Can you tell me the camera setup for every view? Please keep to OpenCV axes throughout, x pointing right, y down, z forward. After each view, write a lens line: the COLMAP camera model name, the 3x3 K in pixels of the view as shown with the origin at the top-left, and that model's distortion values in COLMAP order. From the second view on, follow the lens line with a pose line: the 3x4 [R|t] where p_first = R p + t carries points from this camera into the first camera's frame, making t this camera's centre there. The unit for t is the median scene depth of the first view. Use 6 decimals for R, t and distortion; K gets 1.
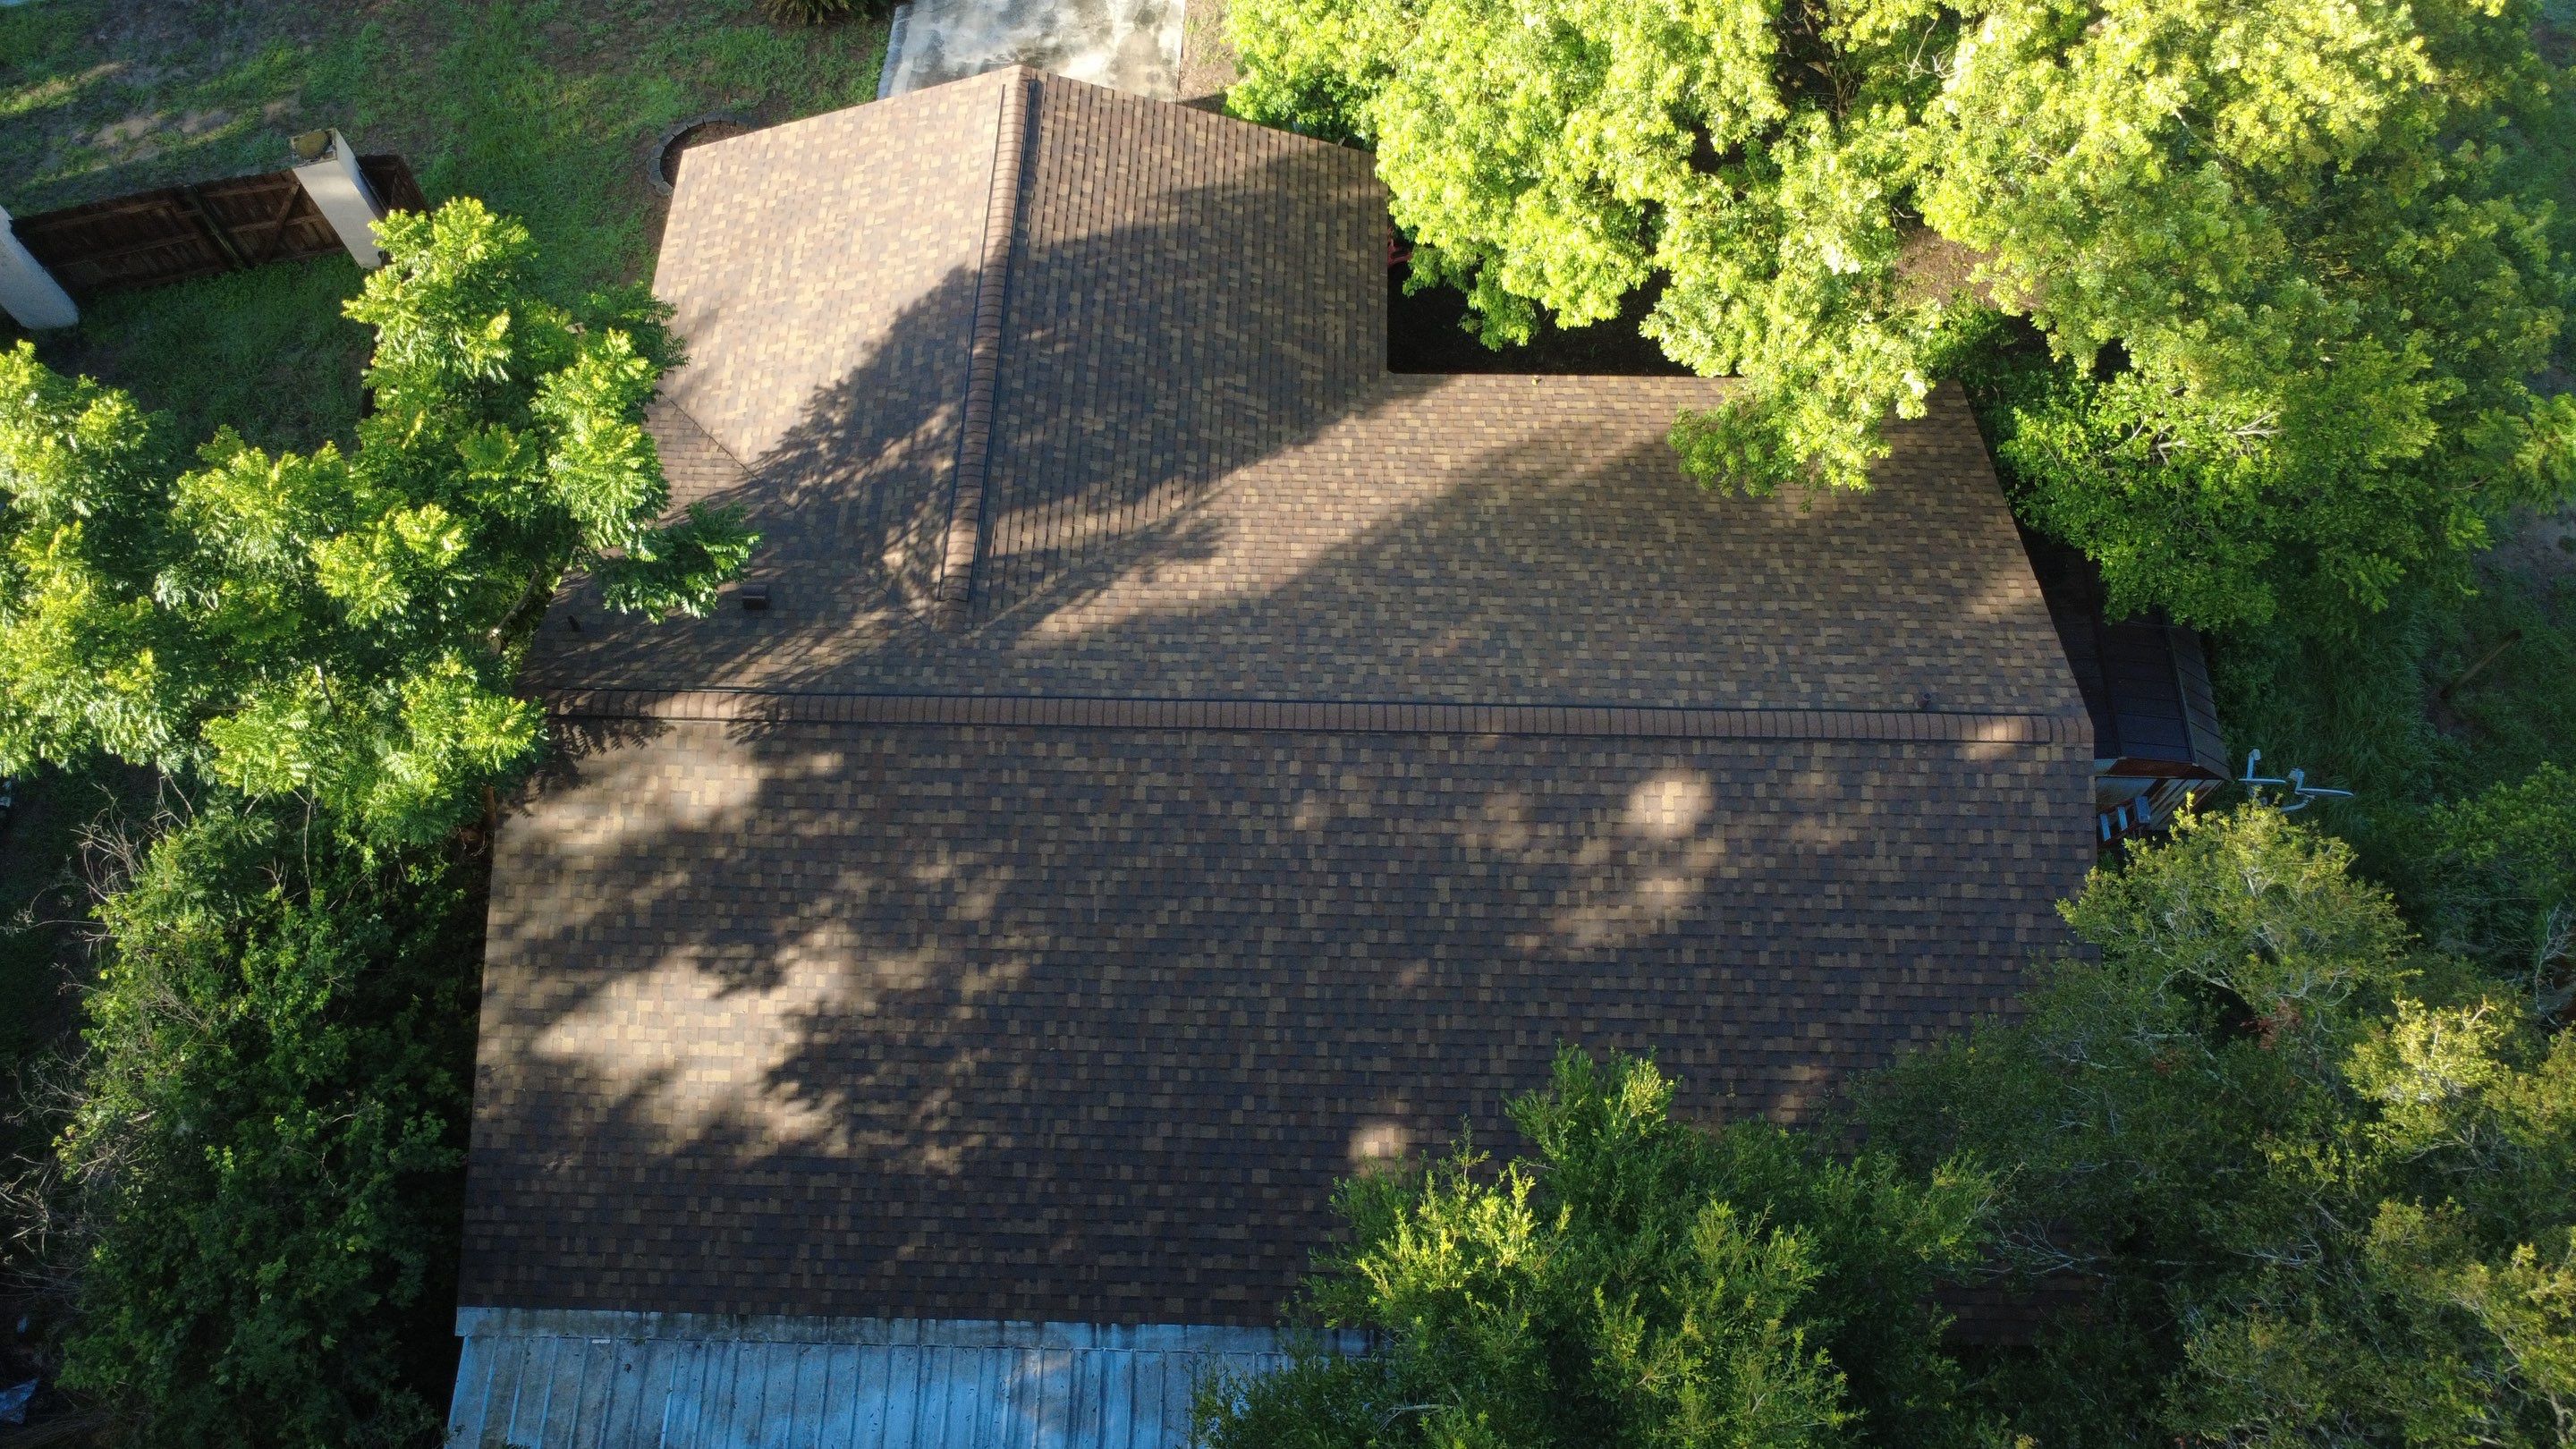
lens RADIAL K [[1863.4, 0, 1280.4], [0, 1863.4, 709.8], [0, 0, 1]] dist [0.002533, -0.004208]
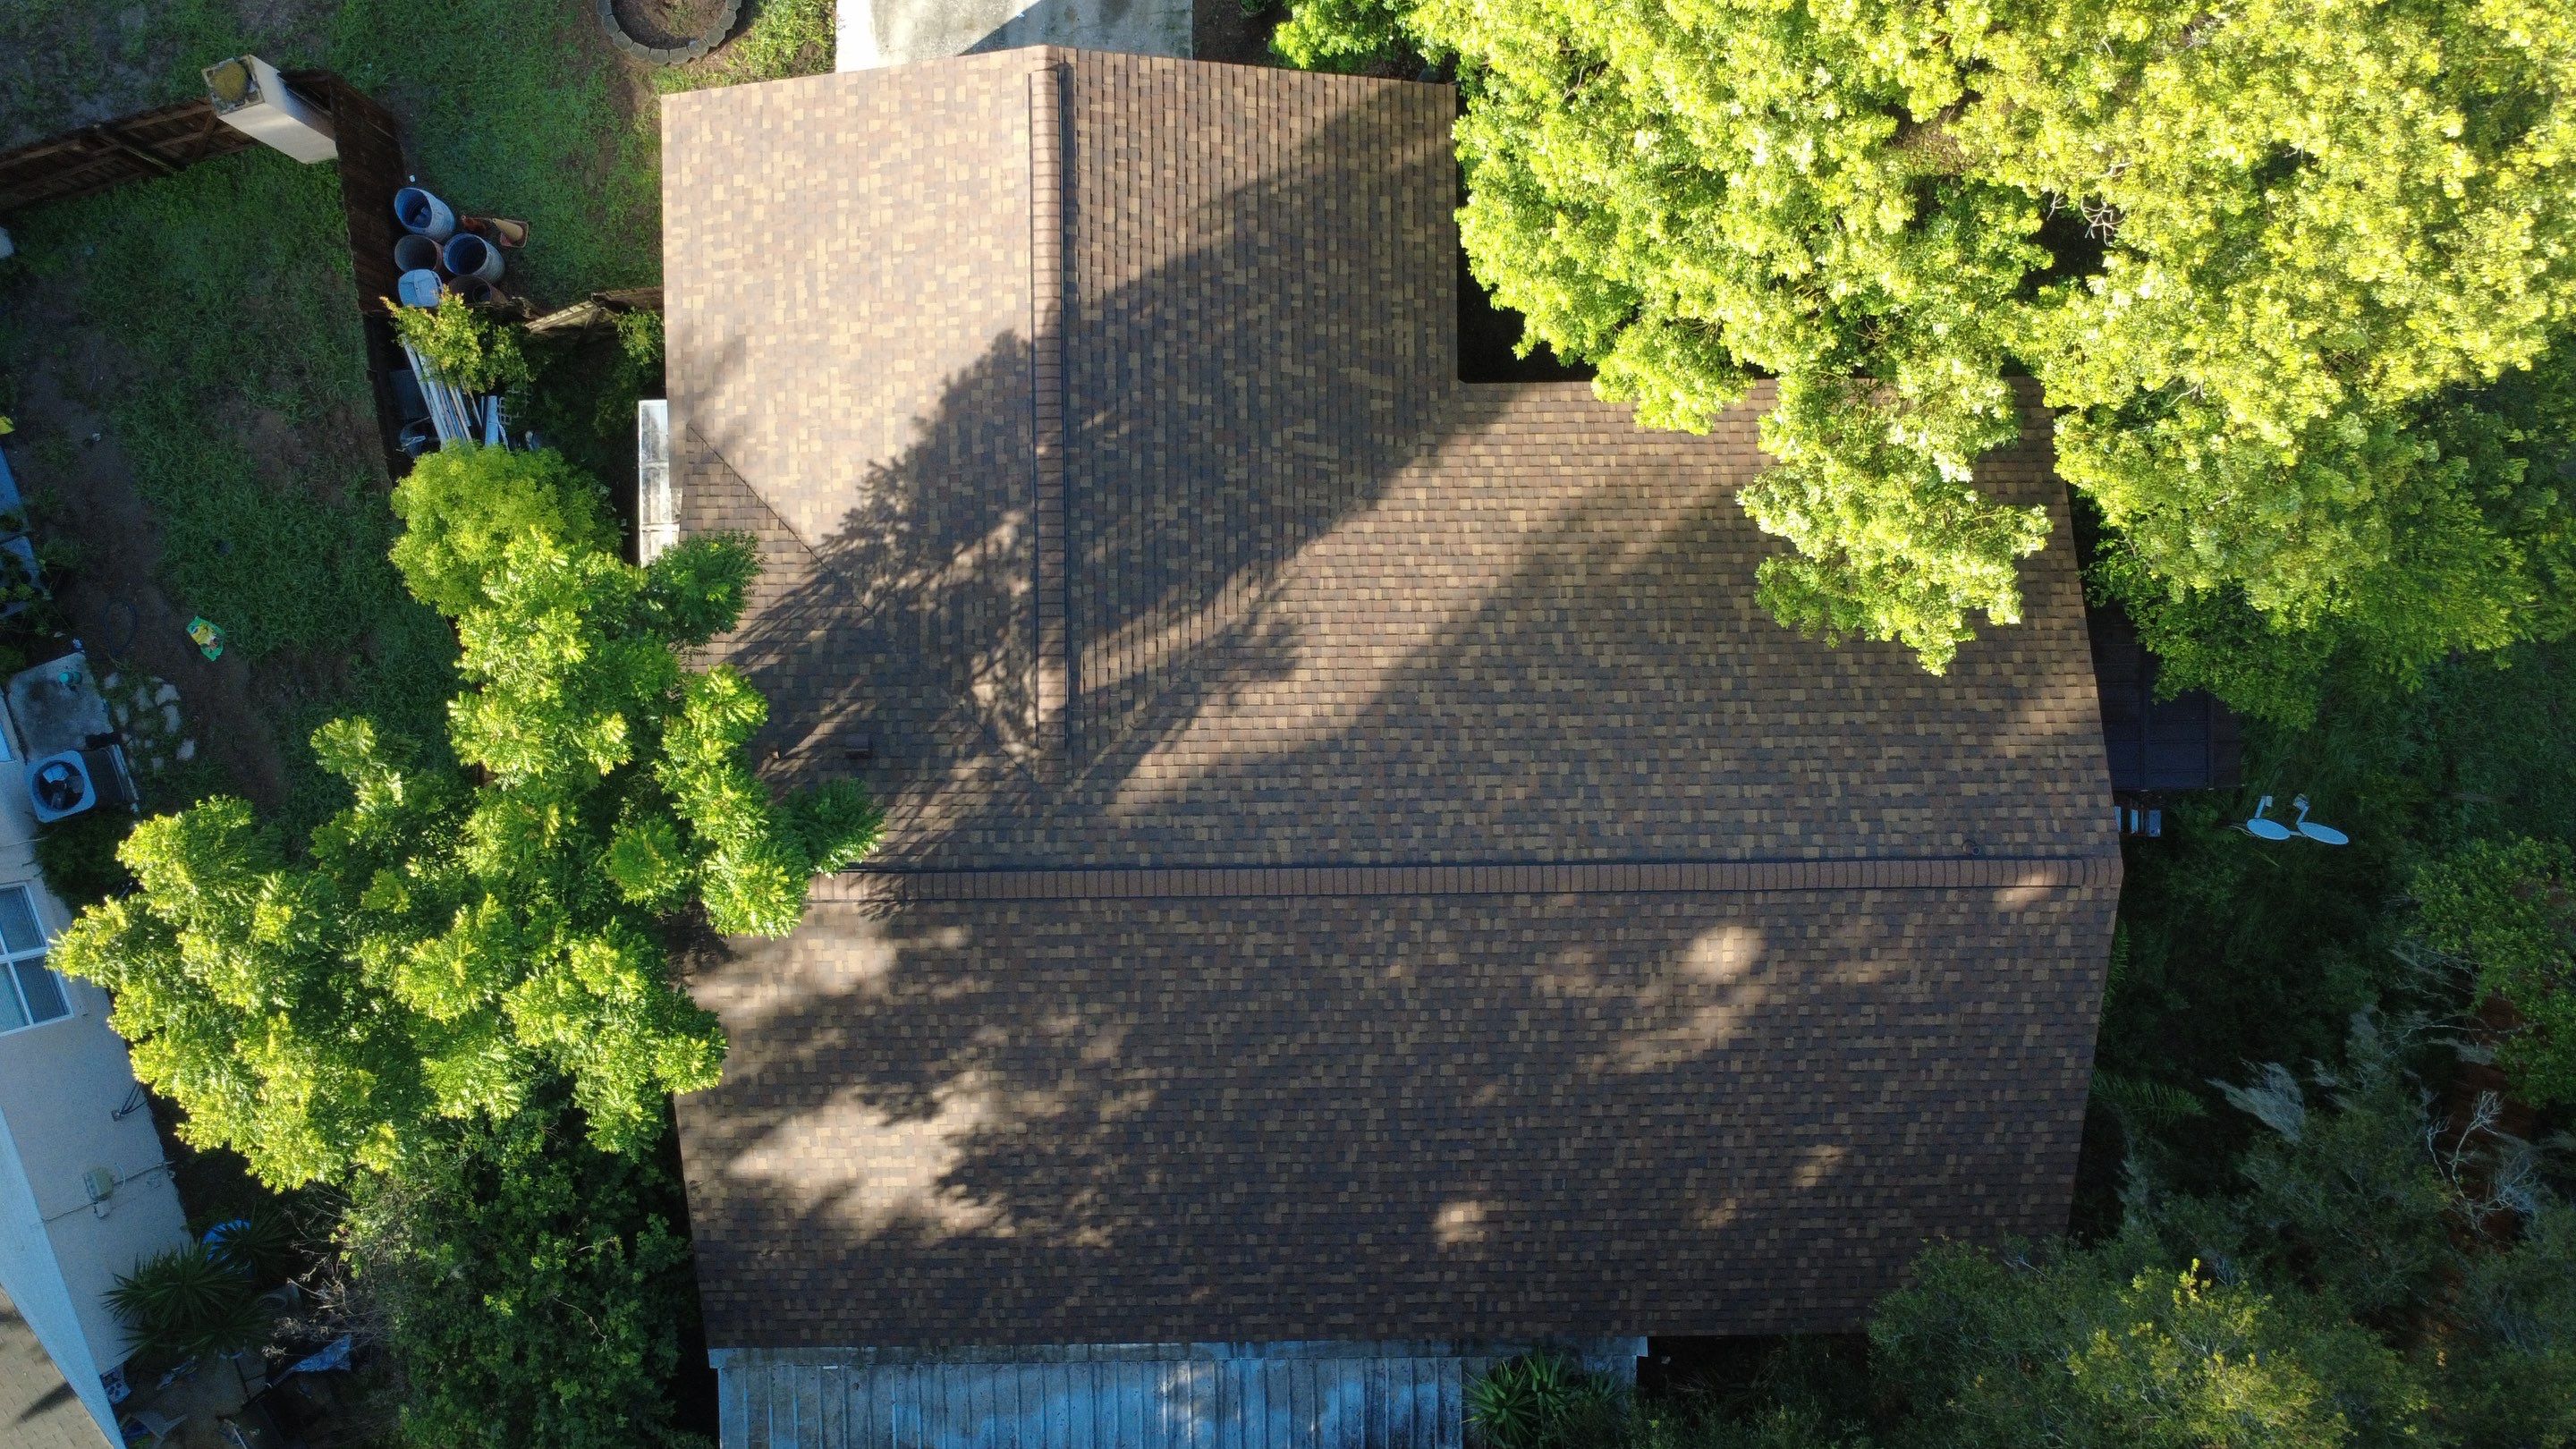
lens RADIAL K [[1863.4, 0, 1291.8], [0, 1863.4, 710.6], [0, 0, 1]] dist [0.002533, -0.004208]
pose [[0.999077, -0.038642, 0.018735, -0.063936], [0.025736, 0.887998, 0.459127, -0.575547], [-0.034378, -0.458221, 0.888173, 0.093075]]
